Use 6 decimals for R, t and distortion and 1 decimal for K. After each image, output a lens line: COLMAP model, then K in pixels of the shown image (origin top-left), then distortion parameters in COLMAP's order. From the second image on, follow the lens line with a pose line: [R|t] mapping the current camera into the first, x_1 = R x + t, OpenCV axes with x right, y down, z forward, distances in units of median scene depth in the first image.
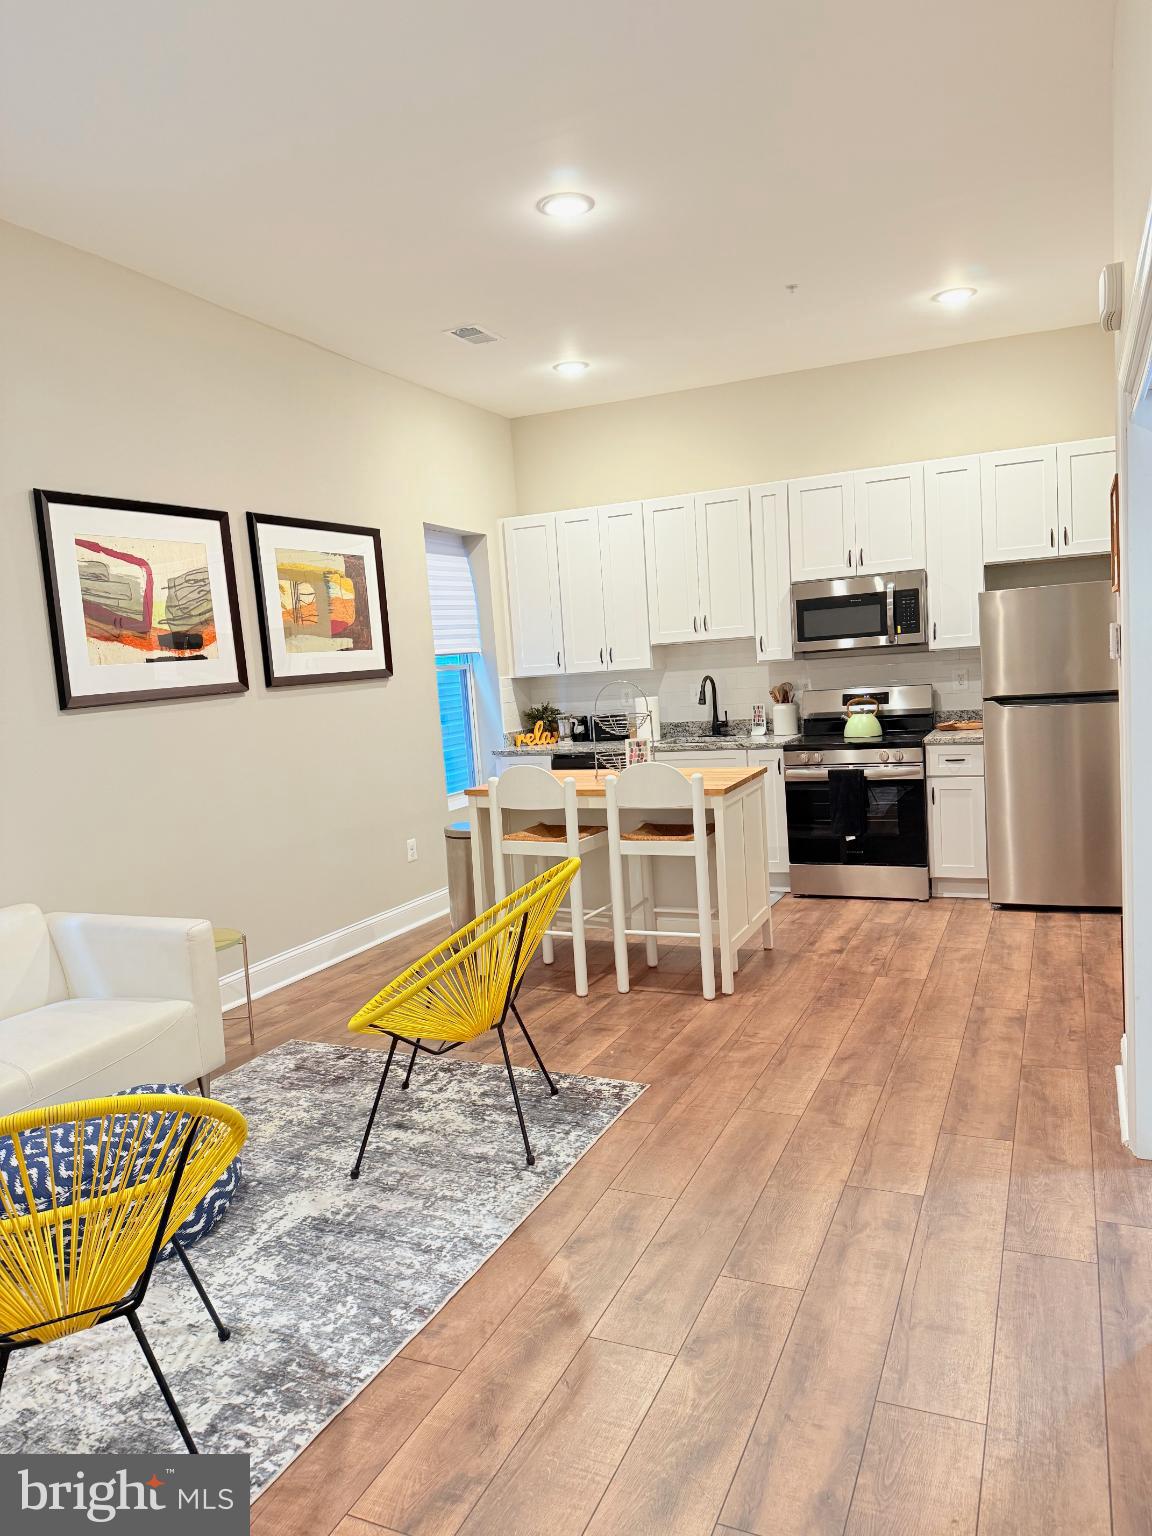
lens RADIAL K [[1065.4, 0, 576.3], [0, 1065.4, 770.9], [0, 0, 1]] dist [0.144636, -0.266055]
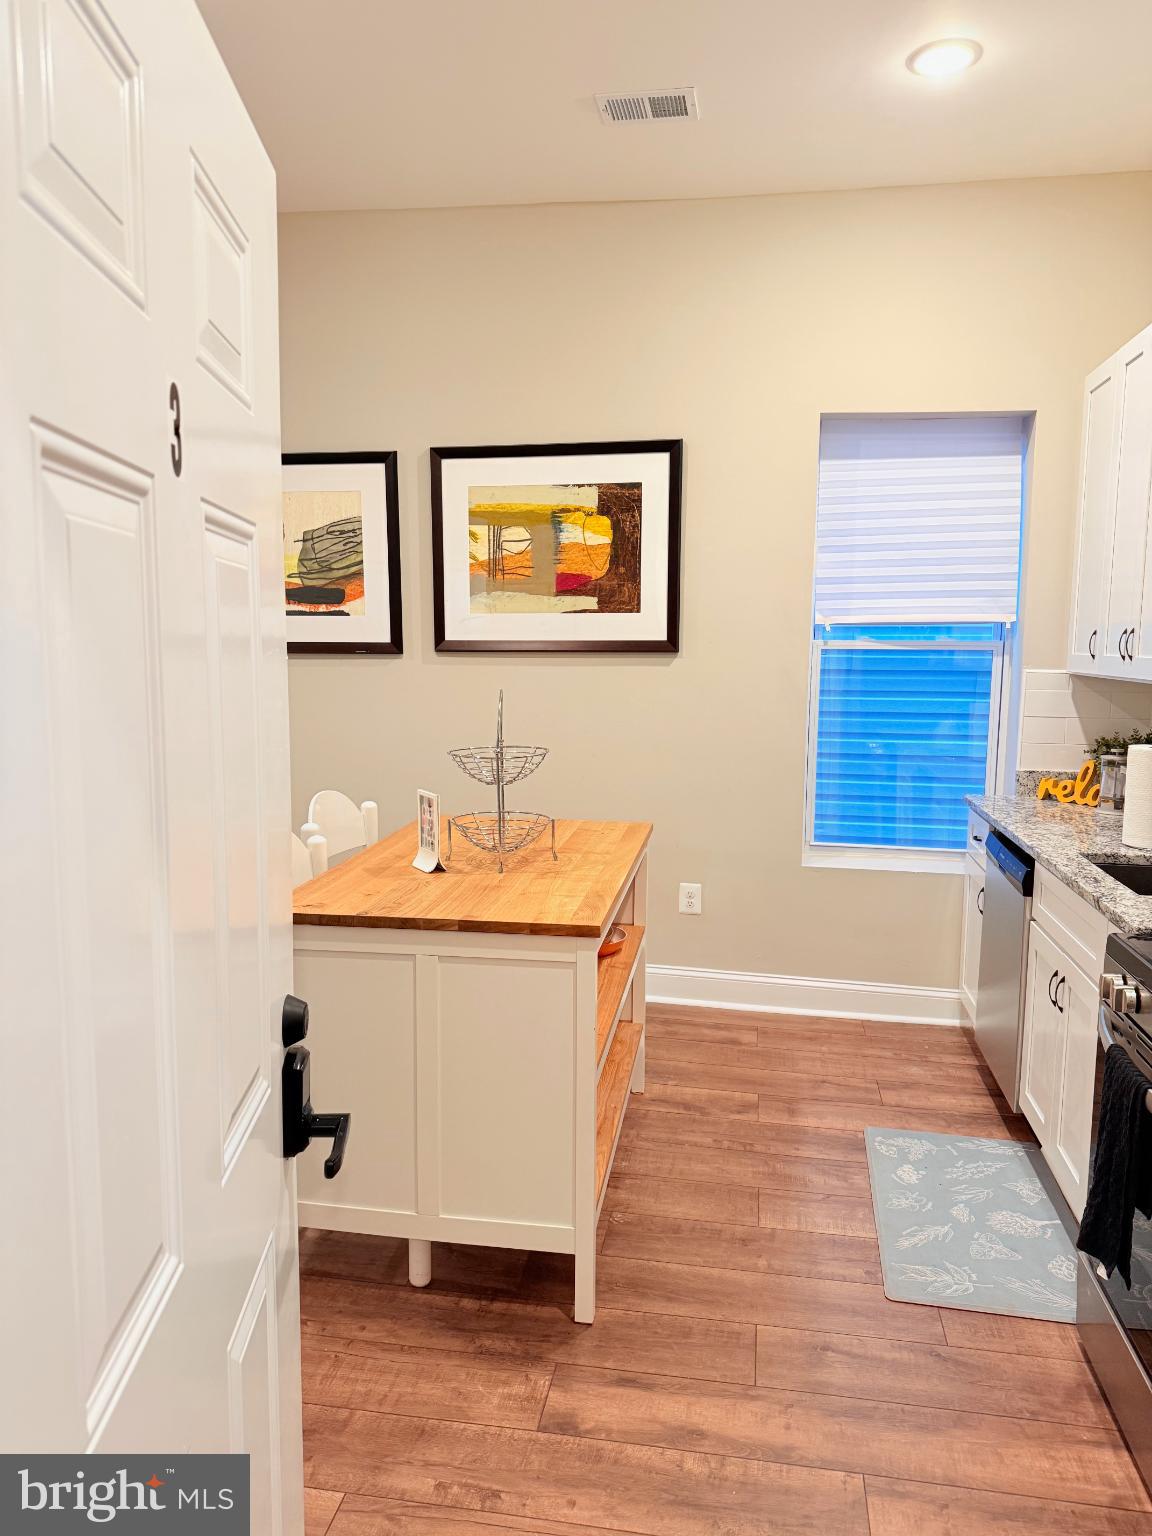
lens RADIAL K [[1065.4, 0, 576.3], [0, 1065.4, 770.9], [0, 0, 1]] dist [0.144636, -0.266055]
pose [[0.243390, 0.190051, -0.951127, 0.542534], [-0.127289, 0.978393, 0.162926, -0.127873], [0.961540, 0.081413, 0.262322, 0.820489]]
